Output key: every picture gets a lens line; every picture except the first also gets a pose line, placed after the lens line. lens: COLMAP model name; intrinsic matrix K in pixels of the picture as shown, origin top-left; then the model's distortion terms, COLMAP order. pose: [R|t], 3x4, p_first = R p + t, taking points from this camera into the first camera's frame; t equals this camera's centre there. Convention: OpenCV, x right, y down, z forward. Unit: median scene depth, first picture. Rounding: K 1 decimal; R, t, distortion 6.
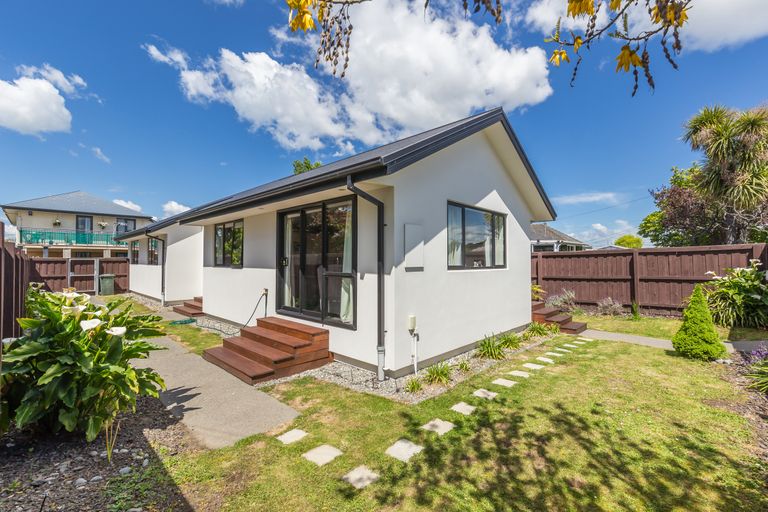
lens RADIAL K [[348.2, 0, 384.0], [0, 348.2, 256.0], [0, 0, 1]] dist [-0.002544, 0.000121]
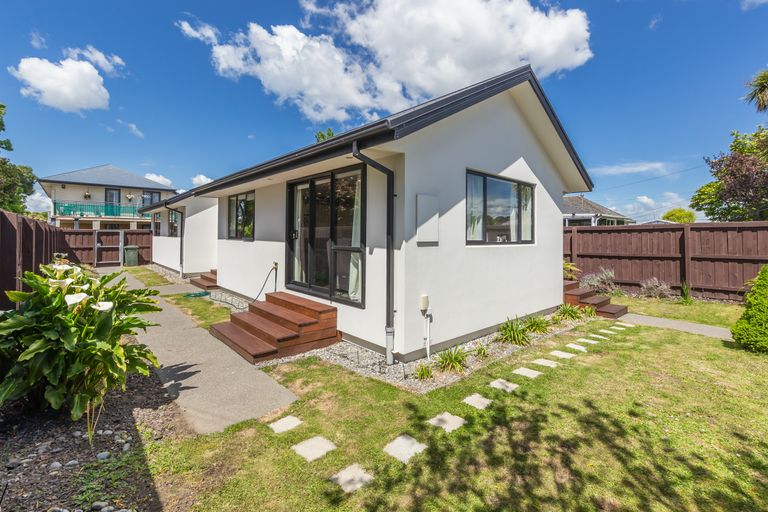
lens RADIAL K [[345.4, 0, 388.2], [0, 345.4, 235.2], [0, 0, 1]] dist [-0.001434, -0.000028]
pose [[0.996283, 0.008085, -0.085765, 0.060608], [-0.006724, 0.999847, 0.016143, 0.001032], [0.085882, -0.015506, 0.996185, 0.089718]]
